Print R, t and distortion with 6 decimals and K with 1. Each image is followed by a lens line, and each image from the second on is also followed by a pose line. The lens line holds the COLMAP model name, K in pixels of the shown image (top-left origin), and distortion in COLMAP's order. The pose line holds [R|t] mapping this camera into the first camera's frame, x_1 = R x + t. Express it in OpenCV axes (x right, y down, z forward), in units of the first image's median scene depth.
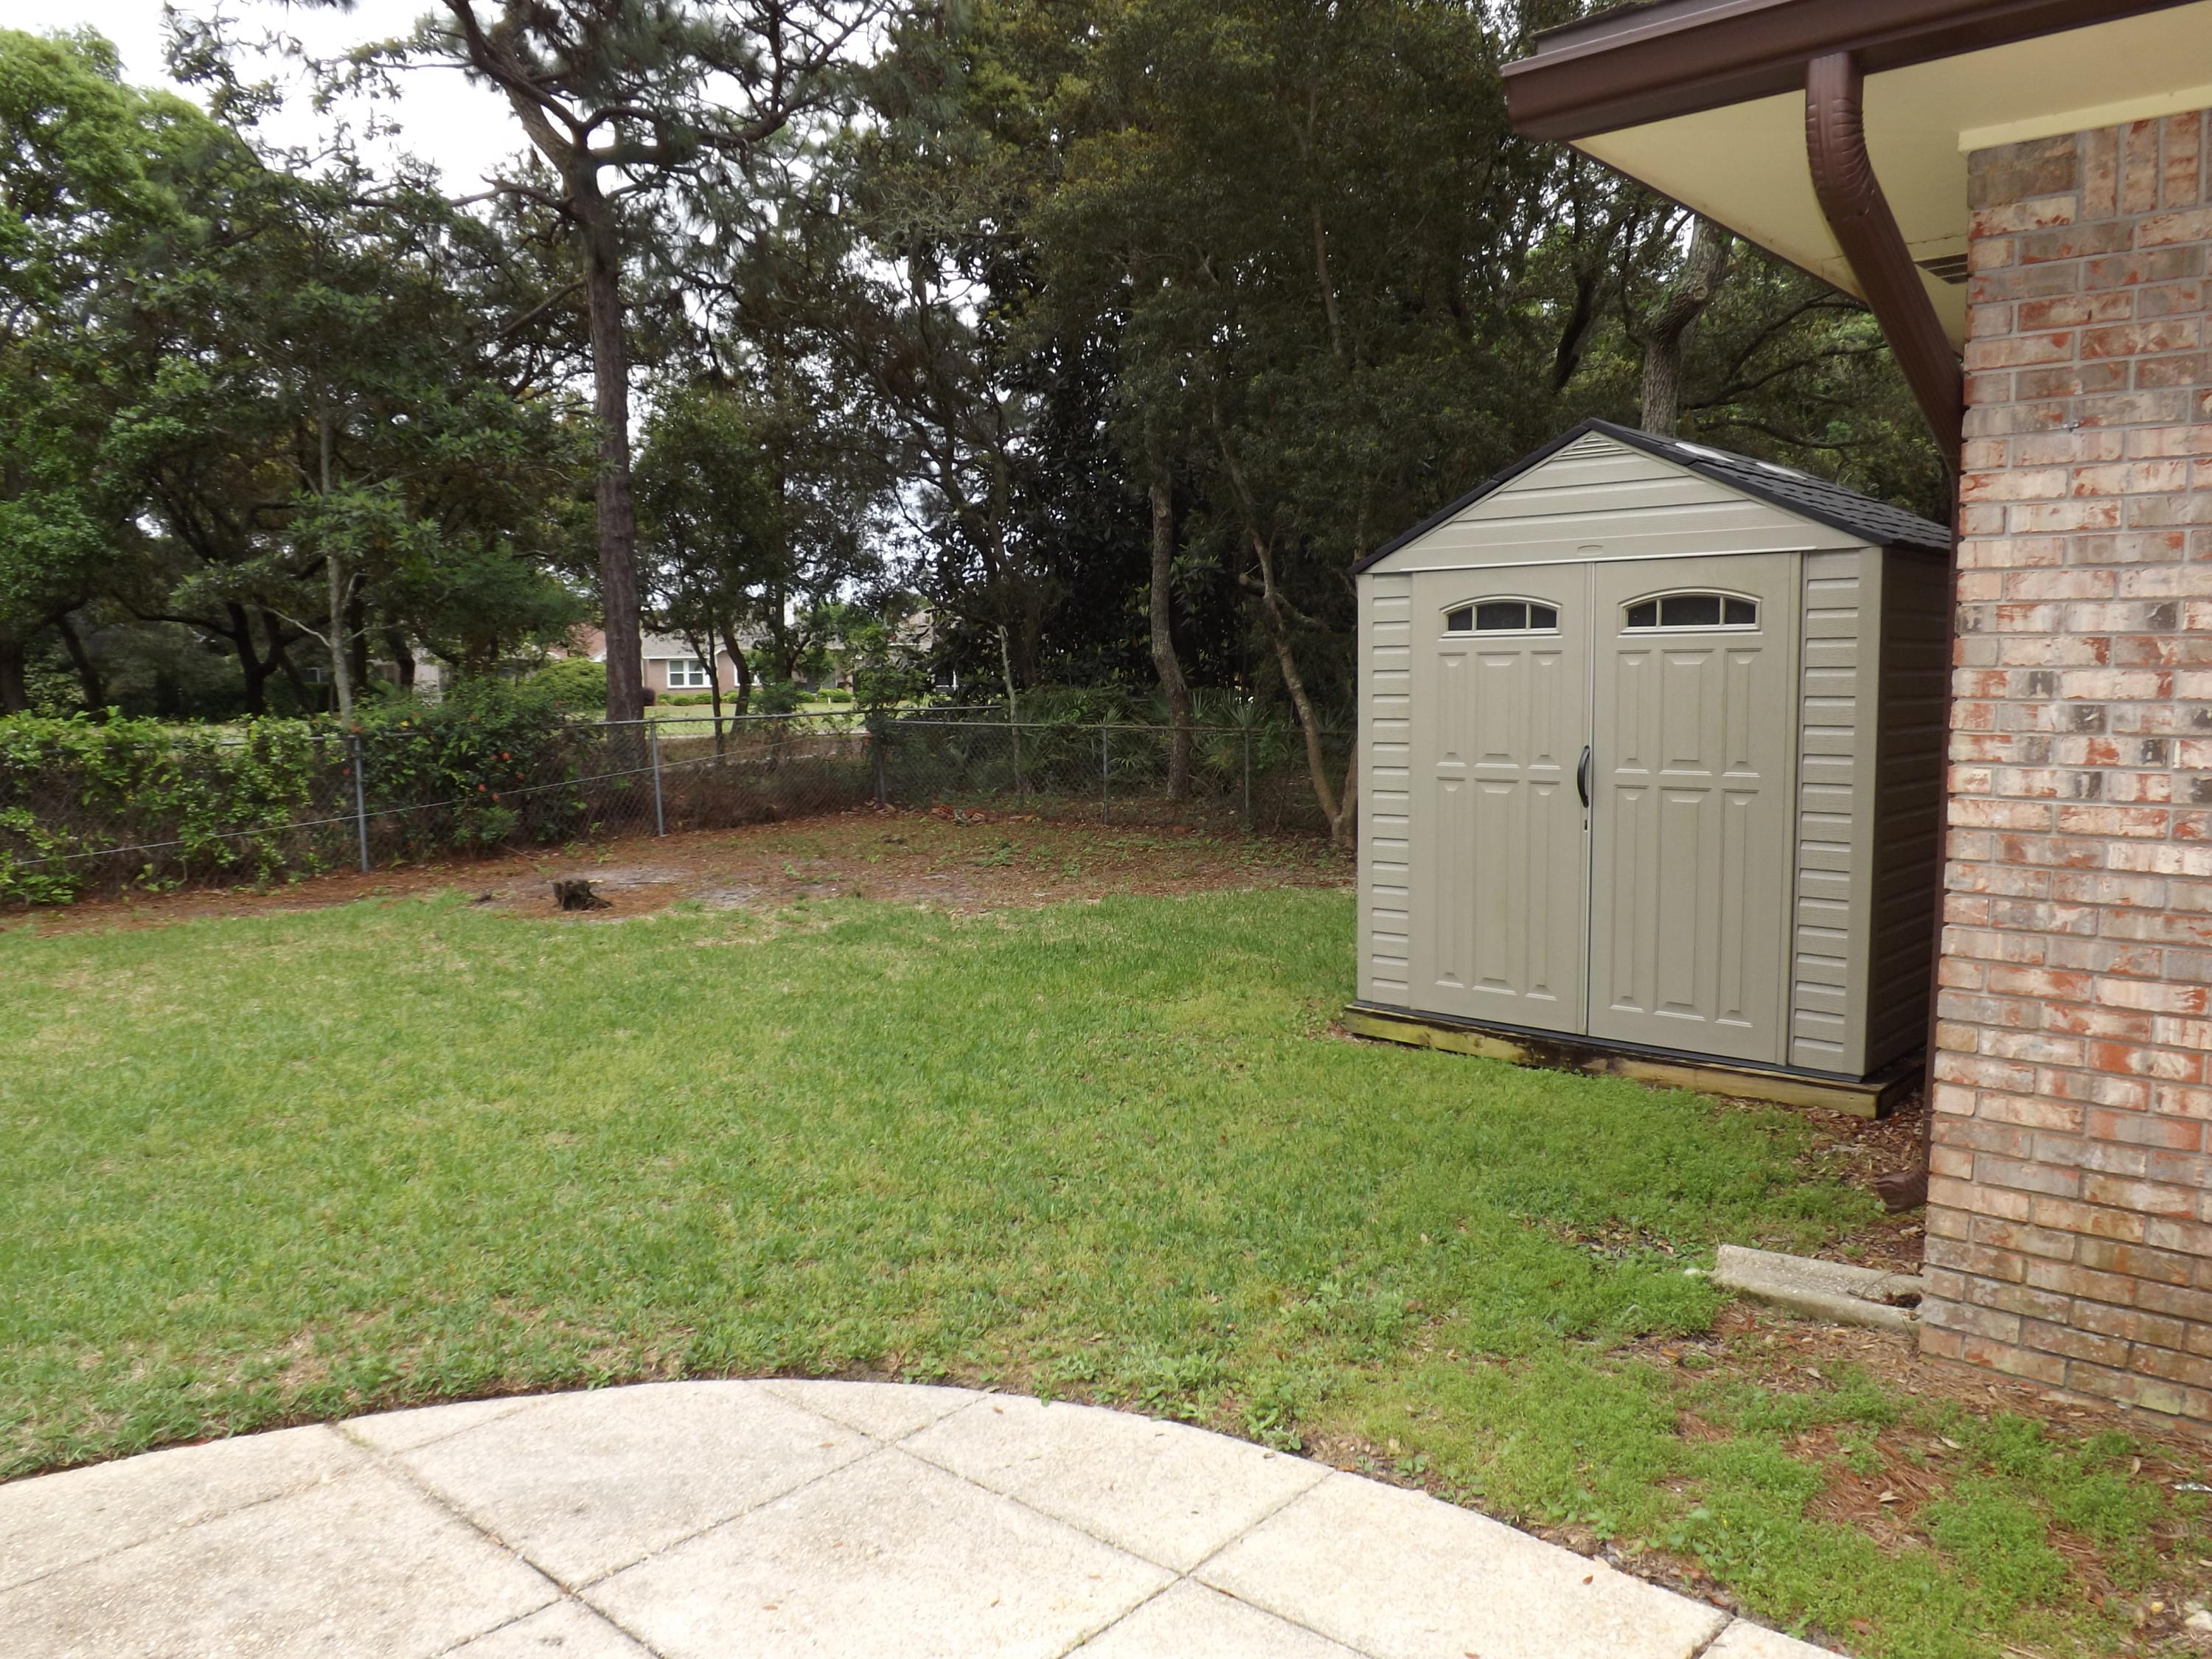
lens RADIAL K [[1622.2, 0, 1105.5], [0, 1622.2, 829.4], [0, 0, 1]] dist [-0.048338, 0.012760]
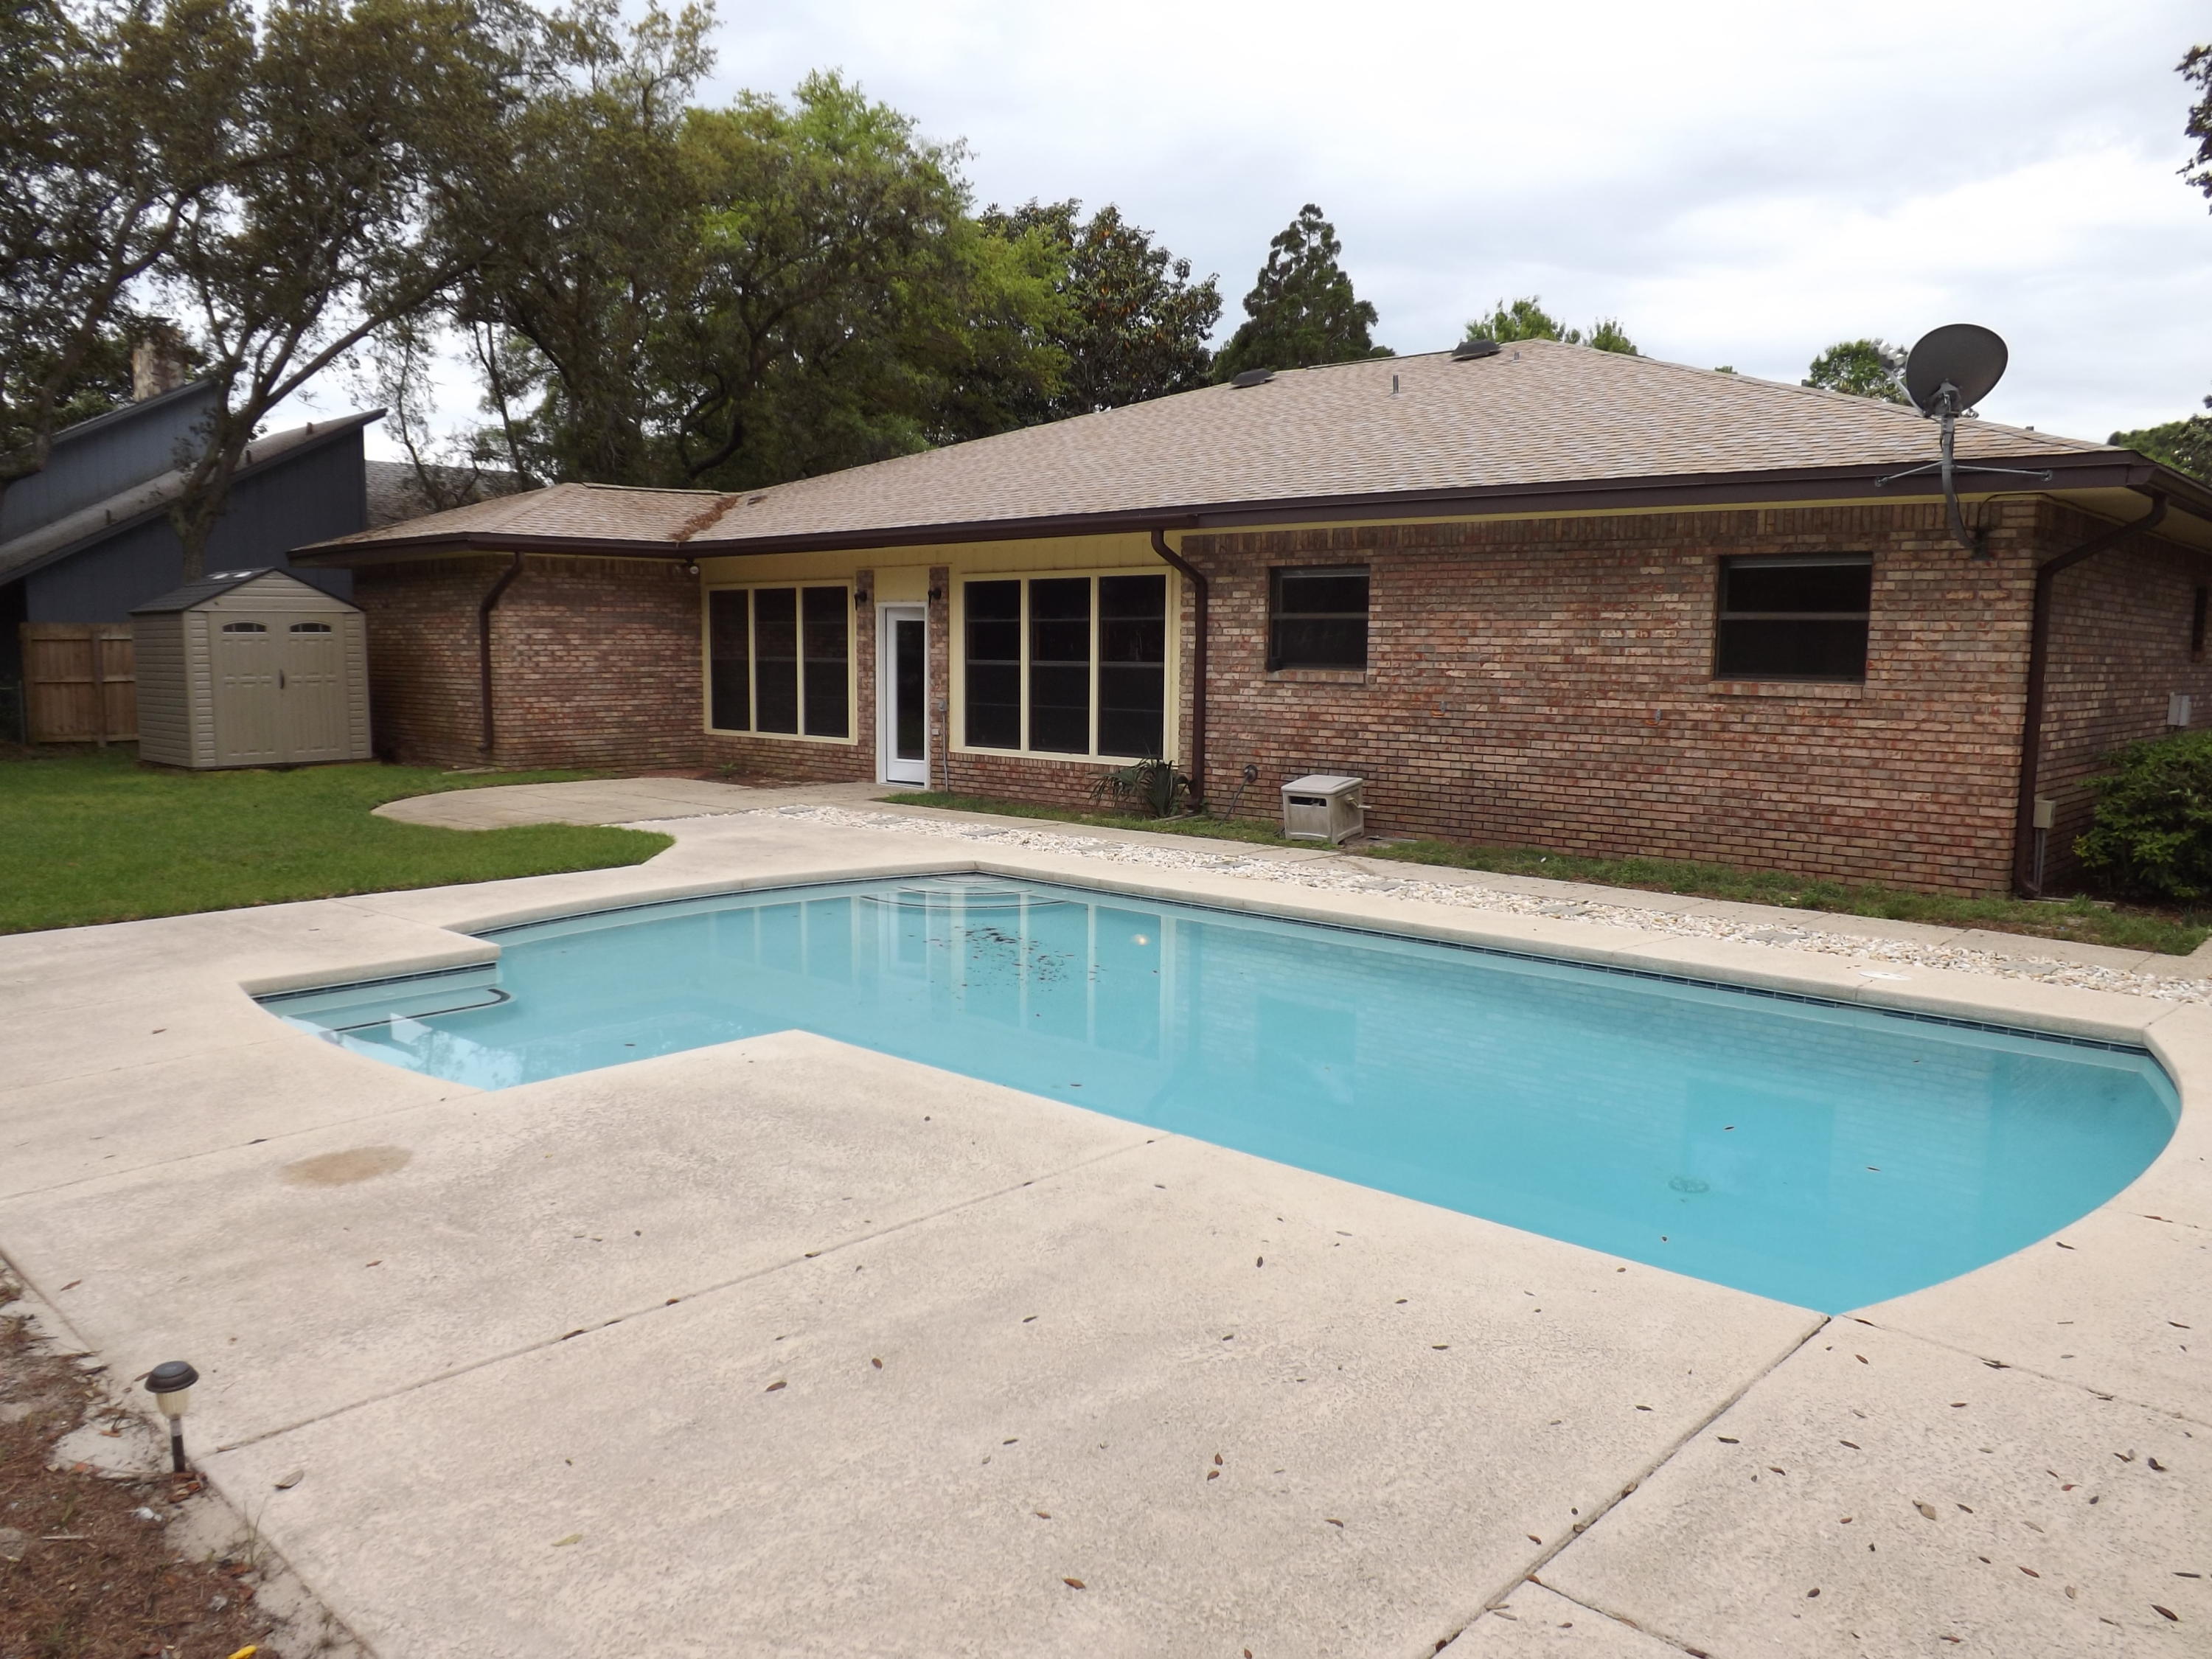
lens RADIAL K [[1622.2, 0, 1105.1], [0, 1622.2, 831.2], [0, 0, 1]] dist [-0.048338, 0.012760]
pose [[0.018275, -0.108799, 0.993896, -3.020902], [0.094708, 0.989780, 0.106607, 0.084664], [-0.995337, 0.092182, 0.028392, -0.710268]]
